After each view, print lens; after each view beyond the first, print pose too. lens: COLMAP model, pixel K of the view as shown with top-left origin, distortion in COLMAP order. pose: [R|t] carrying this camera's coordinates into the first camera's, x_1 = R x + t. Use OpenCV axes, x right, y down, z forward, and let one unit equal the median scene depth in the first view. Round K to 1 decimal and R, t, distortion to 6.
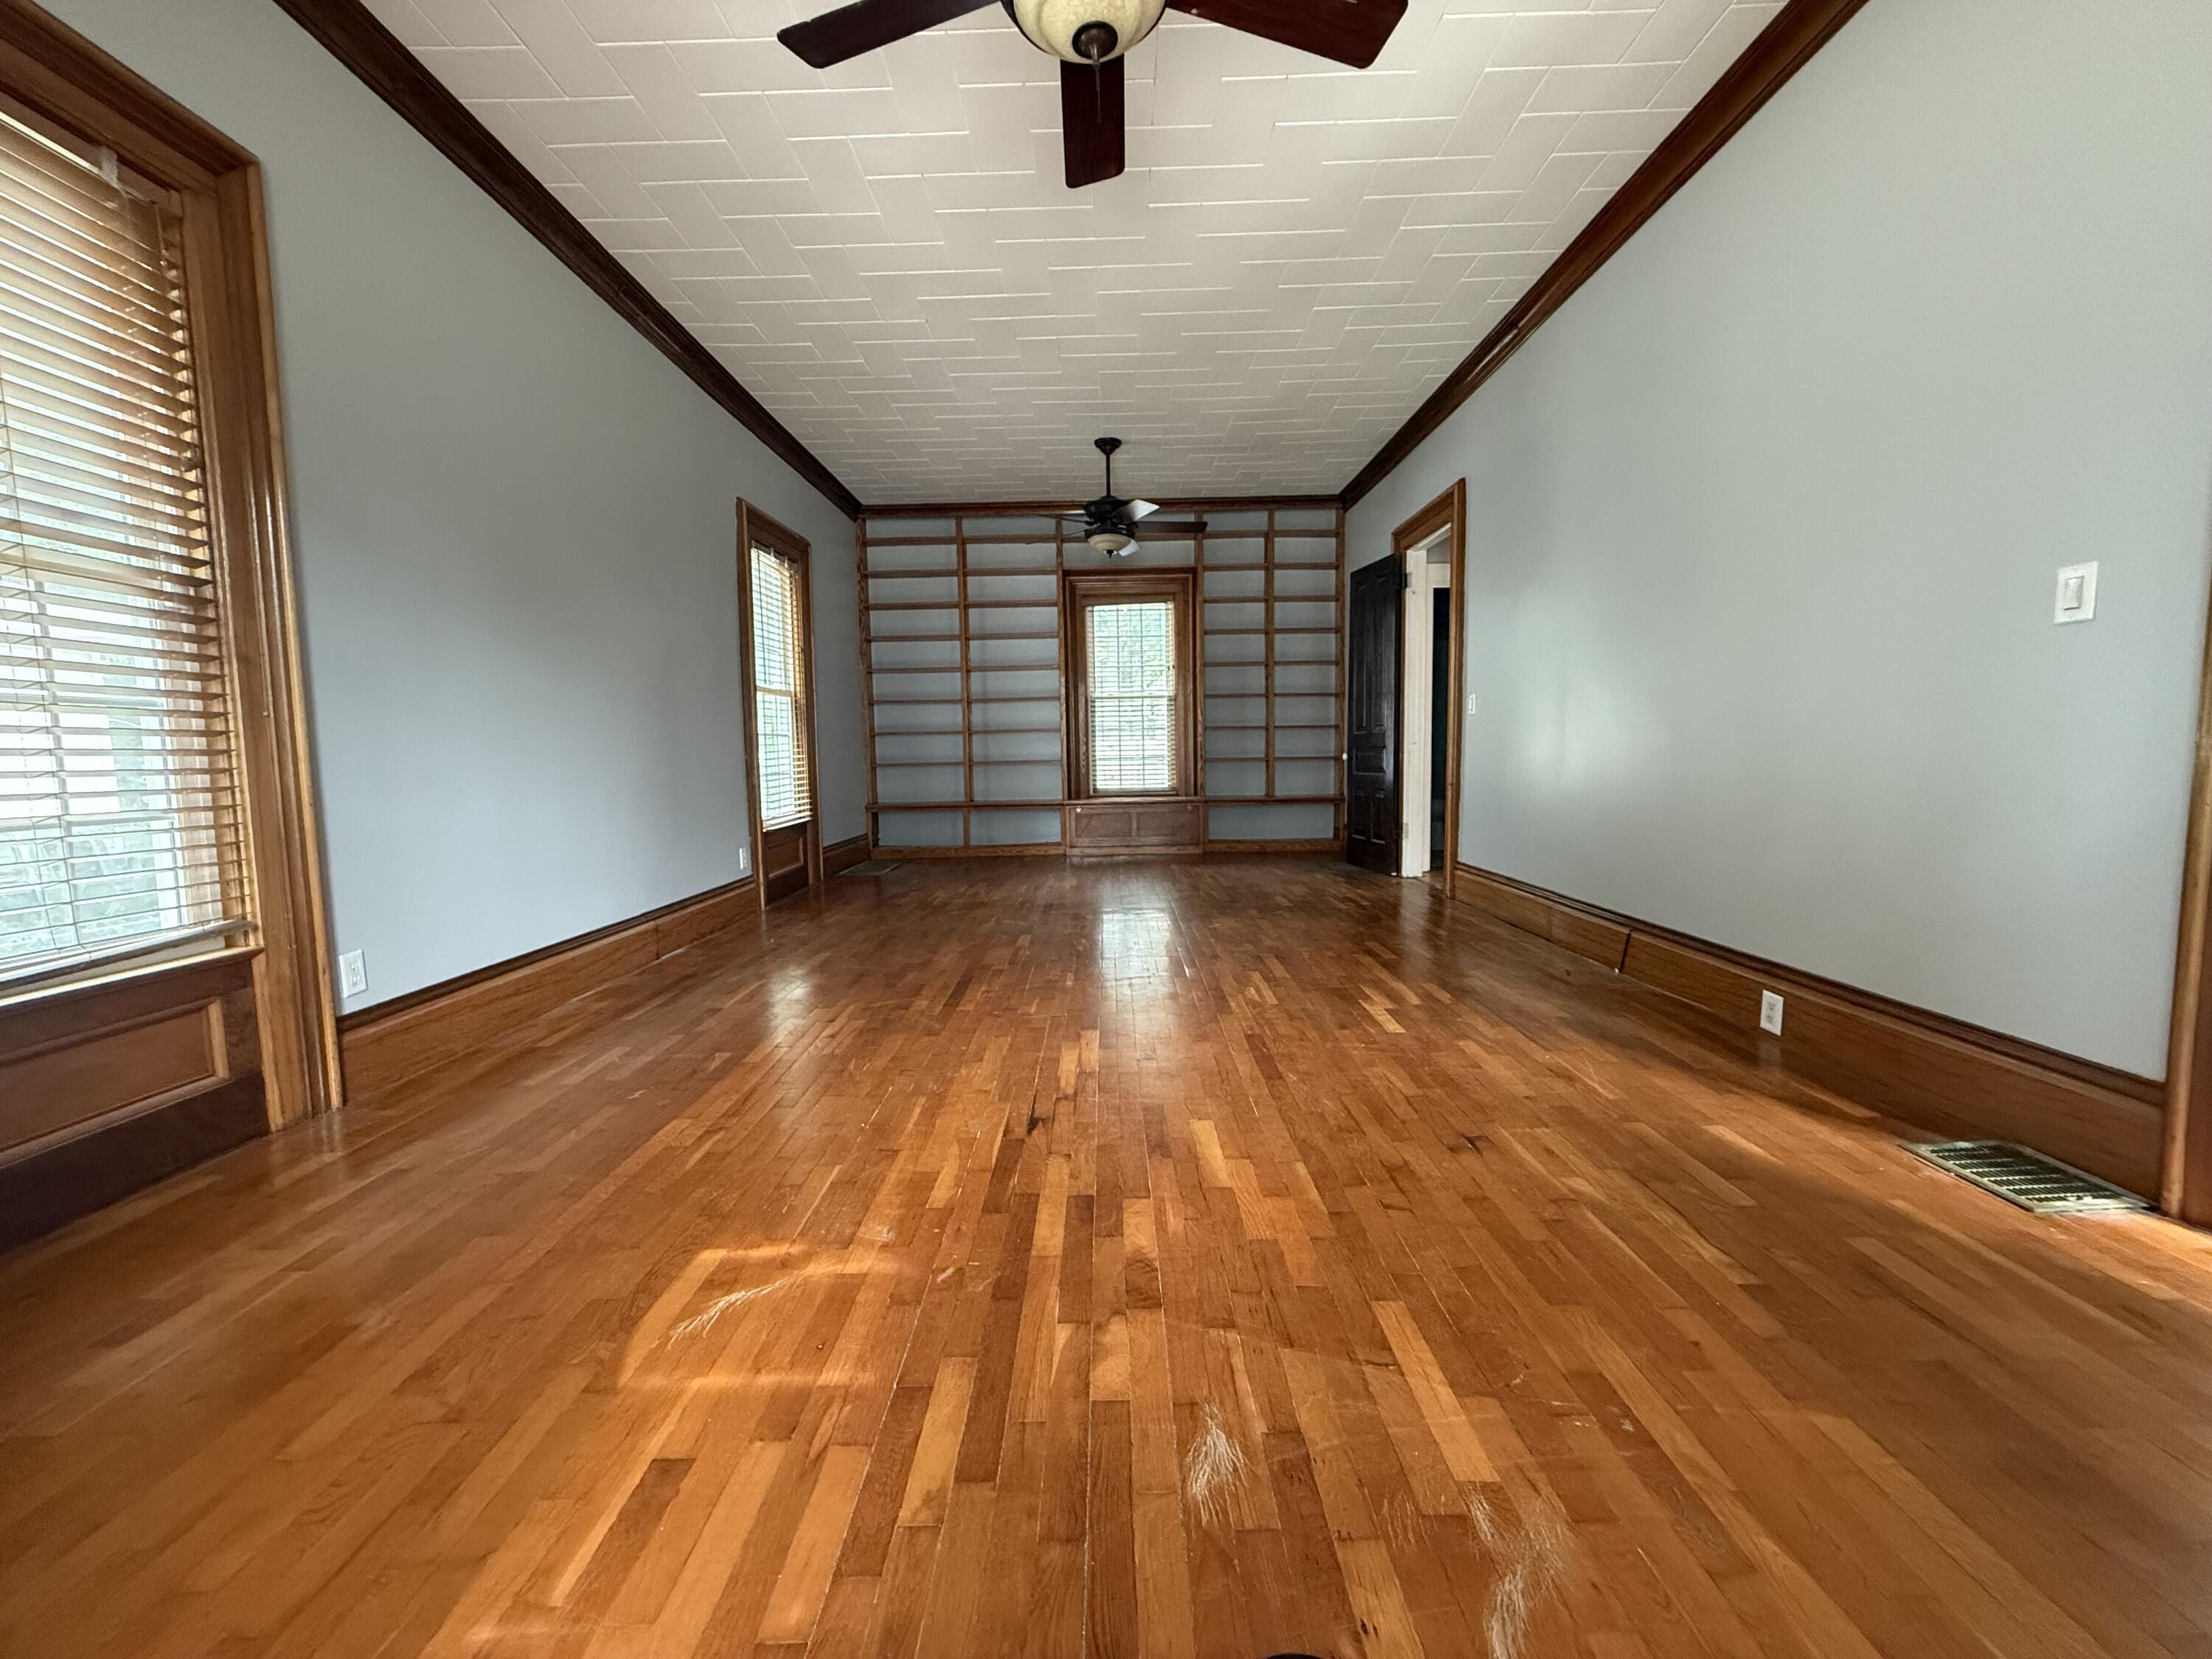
lens RADIAL K [[883.0, 0, 1098.3], [0, 883.0, 828.7], [0, 0, 1]] dist [0.001535, -0.000098]
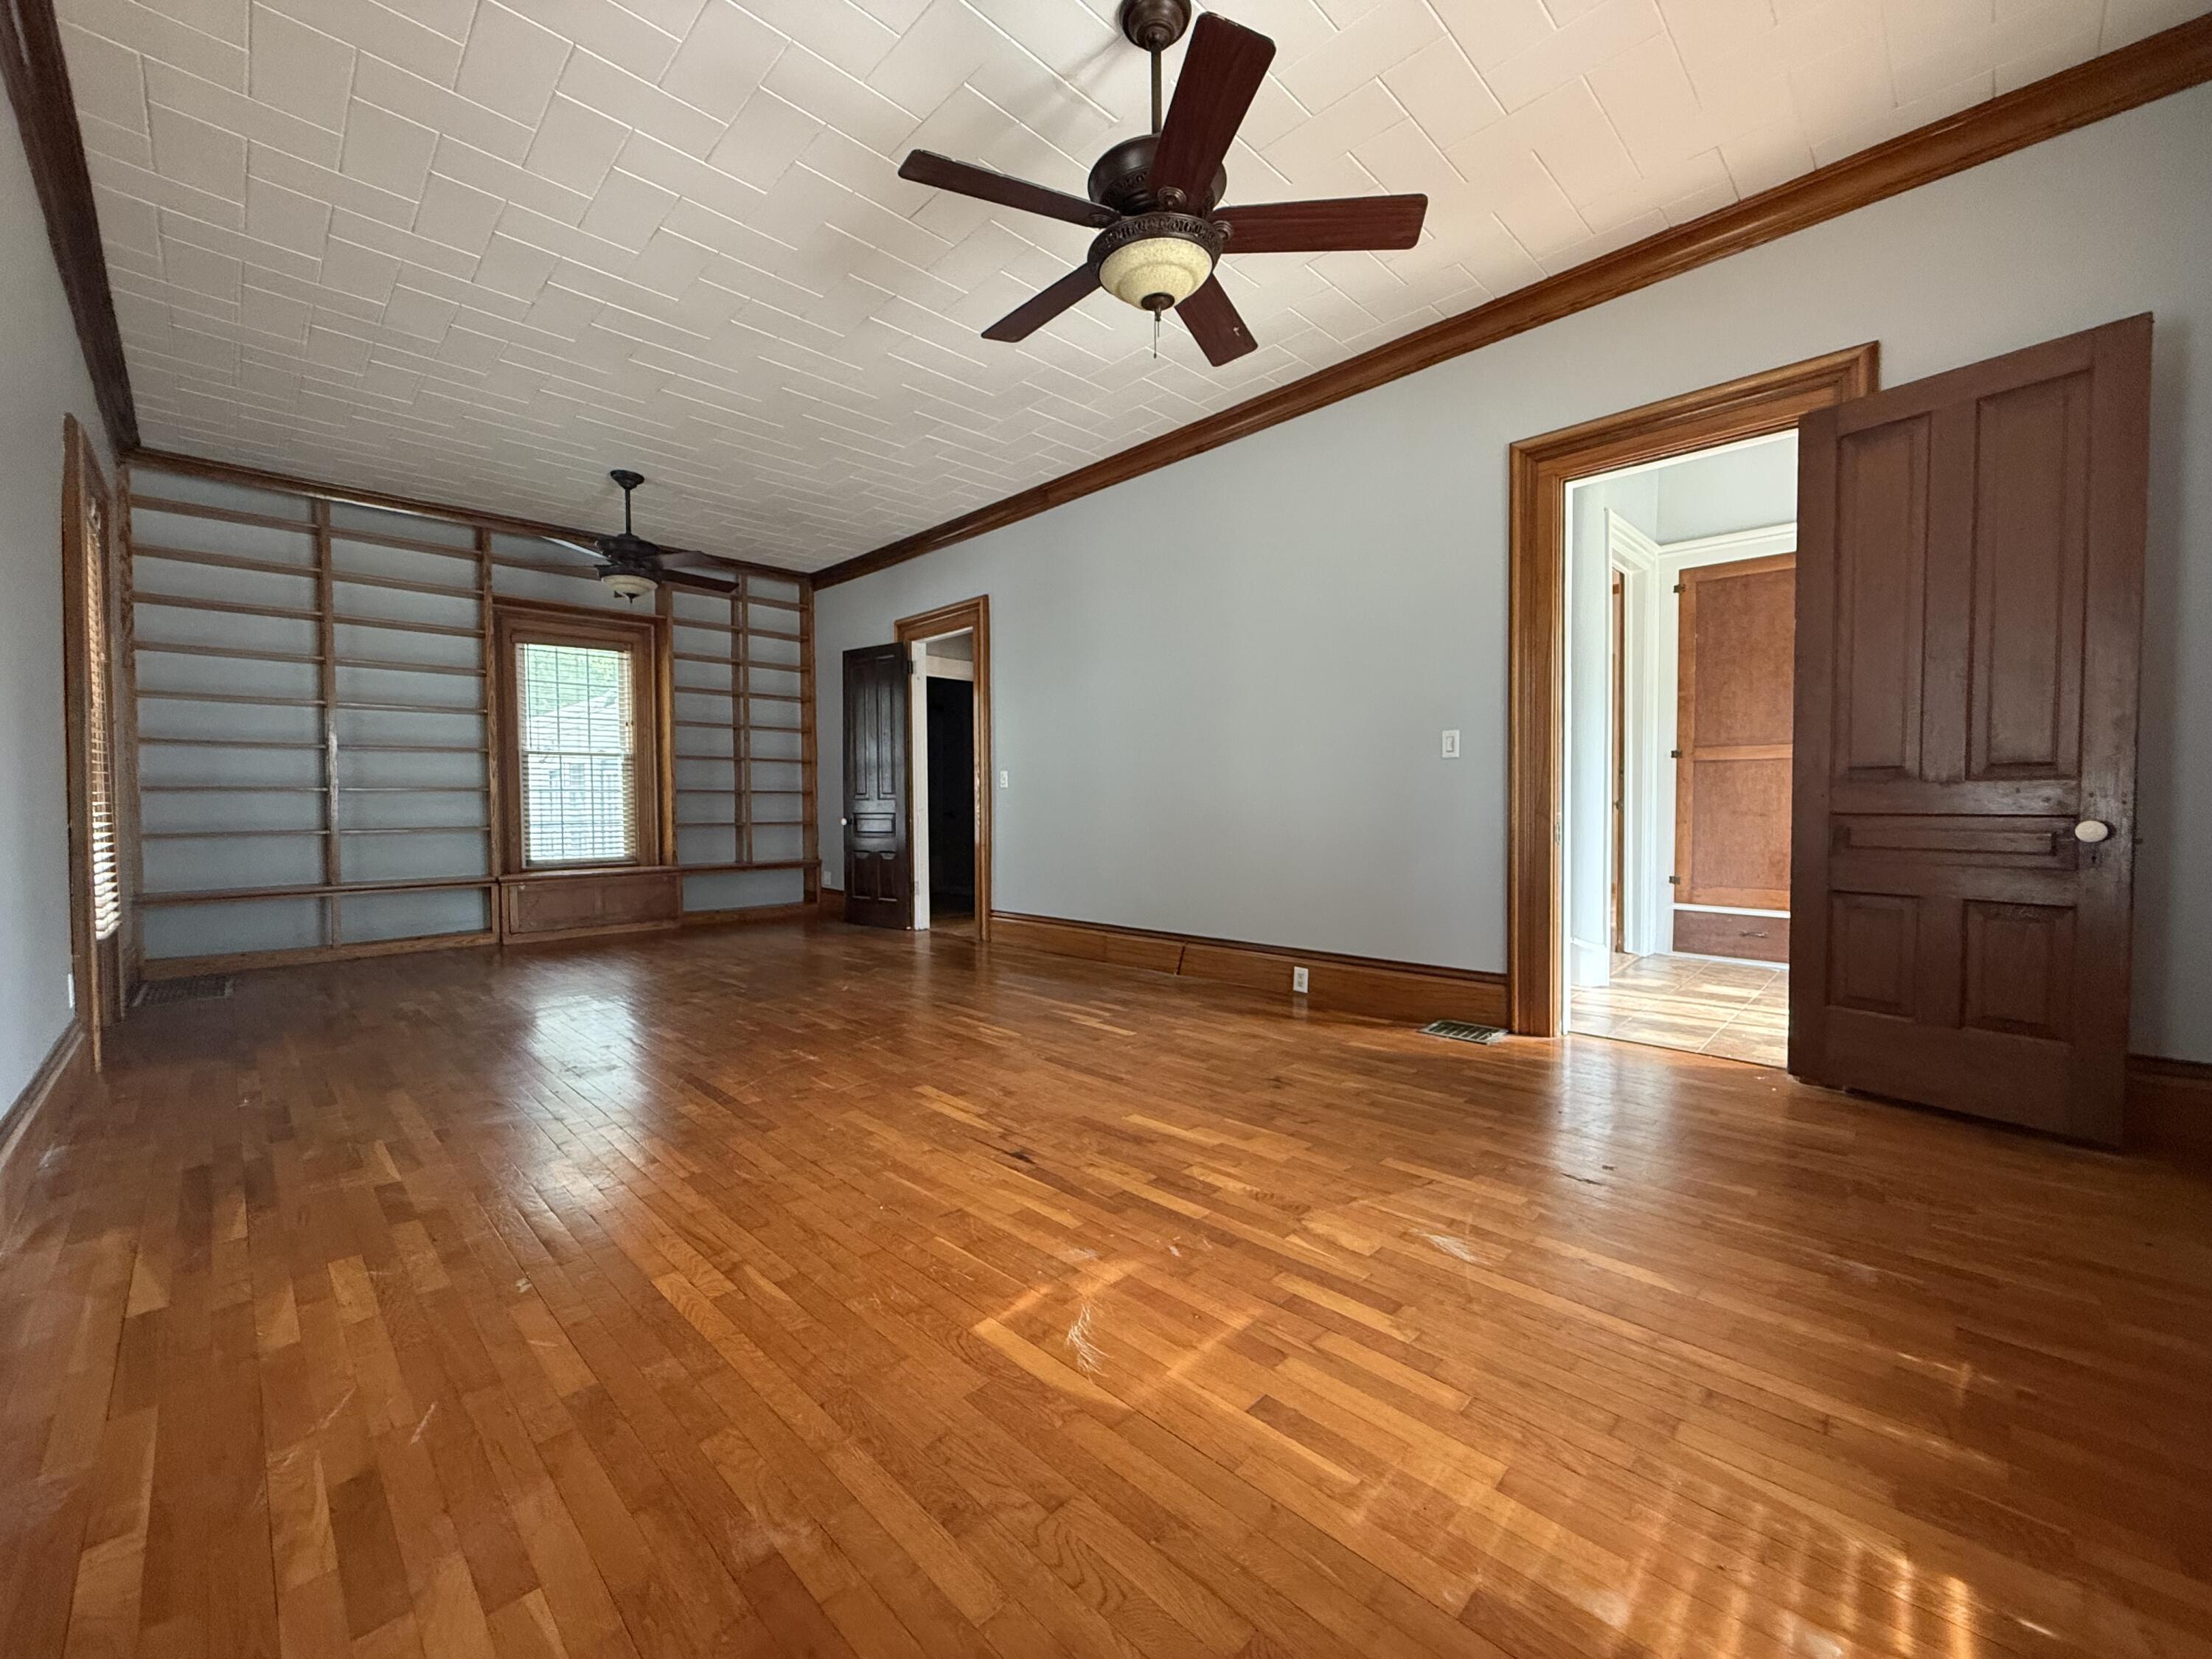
lens RADIAL K [[883.0, 0, 1106.4], [0, 883.0, 827.0], [0, 0, 1]] dist [0.001535, -0.000098]
pose [[0.697986, -0.005645, 0.716089, -0.467820], [0.058712, 0.997054, -0.049367, -0.009146], [-0.713701, 0.076501, 0.696261, 0.075183]]
